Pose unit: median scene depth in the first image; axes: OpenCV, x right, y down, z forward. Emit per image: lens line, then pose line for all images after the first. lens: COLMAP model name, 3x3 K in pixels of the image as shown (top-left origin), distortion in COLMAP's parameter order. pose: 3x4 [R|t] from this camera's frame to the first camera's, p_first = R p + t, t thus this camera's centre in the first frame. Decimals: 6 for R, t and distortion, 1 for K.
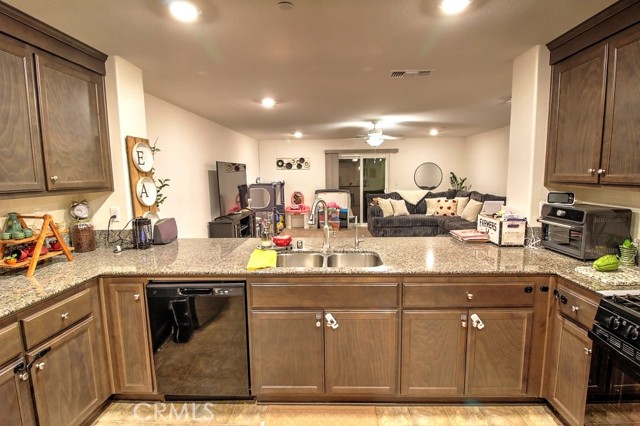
lens RADIAL K [[308.0, 0, 325.2], [0, 308.0, 210.7], [0, 0, 1]] dist [0.002436, -0.014694]
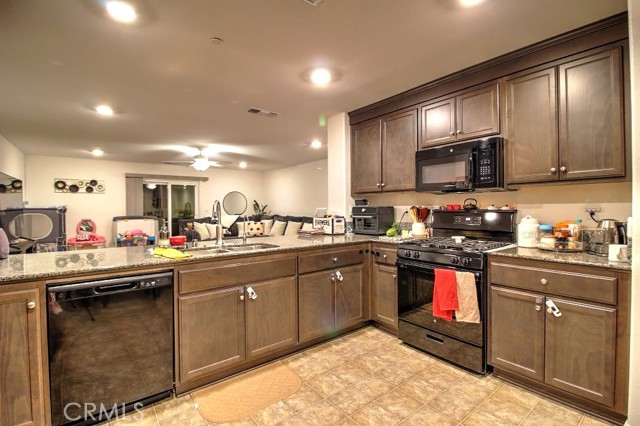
lens RADIAL K [[296.3, 0, 324.4], [0, 296.3, 209.5], [0, 0, 1]] dist [0.000351, -0.013642]
pose [[0.763924, 0.003258, 0.645298, -0.400840], [0.074489, 0.992858, -0.093194, 0.121861], [-0.640992, 0.119261, 0.758225, -0.093787]]
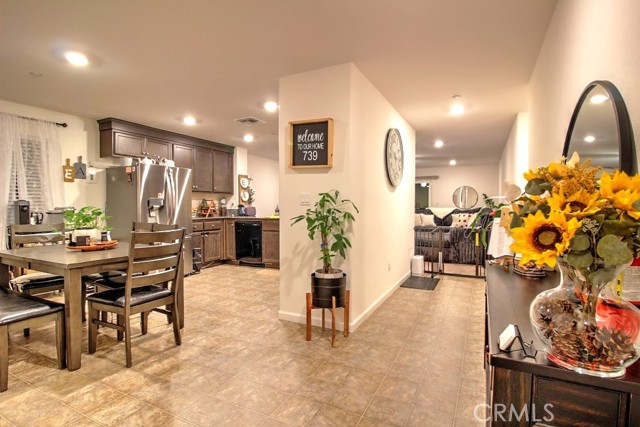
lens RADIAL K [[316.0, 0, 324.7], [0, 316.0, 210.5], [0, 0, 1]] dist [0.001184, -0.015880]
pose [[0.908082, 0.016560, -0.418465, 1.230848], [-0.058069, 0.994545, -0.086654, 0.274369], [0.414747, 0.102988, 0.904090, -1.192637]]
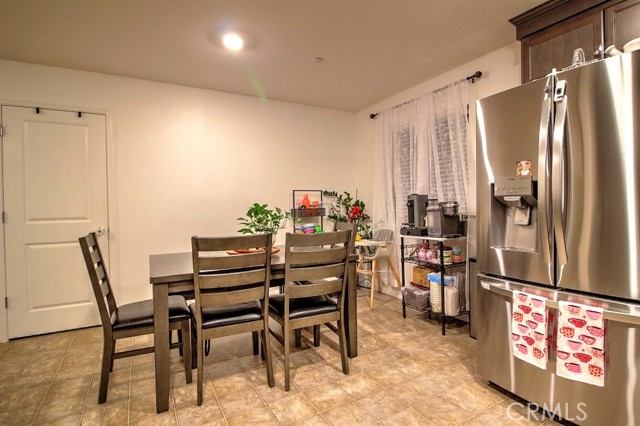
lens RADIAL K [[321.8, 0, 323.9], [0, 321.8, 210.3], [0, 0, 1]] dist [0.003386, -0.015169]
pose [[-0.848493, 0.032959, -0.528180, 0.269526], [-0.036424, 0.992055, 0.120419, 0.098484], [0.527952, 0.121413, -0.840551, 0.491327]]
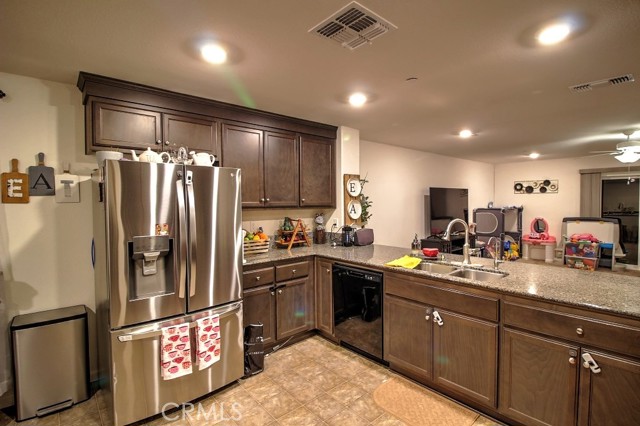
lens RADIAL K [[308.0, 0, 325.2], [0, 308.0, 210.7], [0, 0, 1]] dist [0.002436, -0.014694]
pose [[0.686234, 0.029271, -0.726791, 0.449450], [-0.087099, 0.995307, -0.042153, 0.020725], [0.722147, 0.092230, 0.685563, -0.146285]]
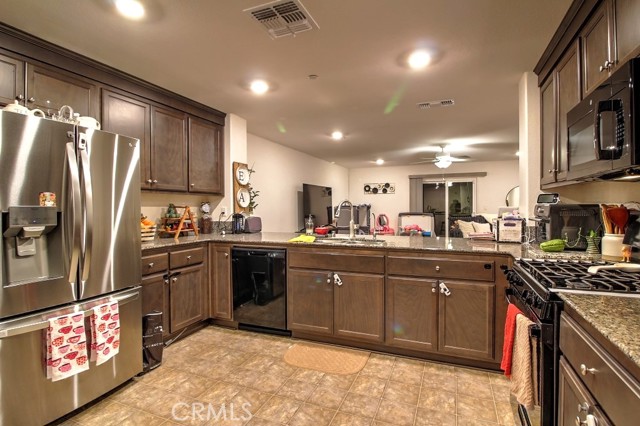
lens RADIAL K [[316.0, 0, 324.7], [0, 316.0, 210.0], [0, 0, 1]] dist [0.001184, -0.015880]
pose [[0.937842, 0.011335, -0.346879, 0.362185], [-0.048038, 0.994086, -0.097395, 0.139756], [0.343723, 0.108004, 0.932840, -0.330706]]
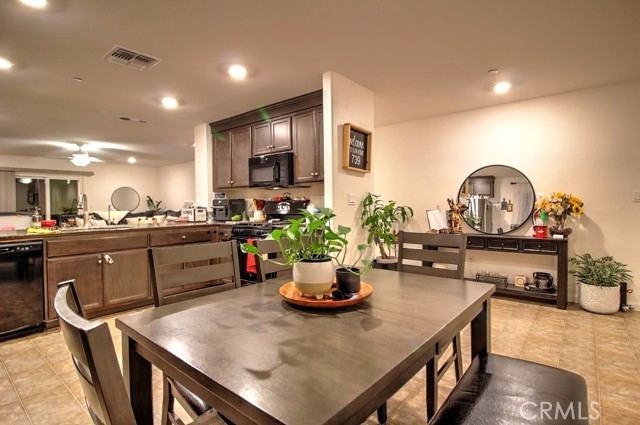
lens RADIAL K [[321.8, 0, 323.9], [0, 321.8, 209.8], [0, 0, 1]] dist [0.003386, -0.015169]
pose [[0.603762, -0.004968, 0.797149, -0.523669], [0.098682, 0.992755, -0.068555, 0.251796], [-0.791033, 0.120055, 0.599878, -0.815346]]
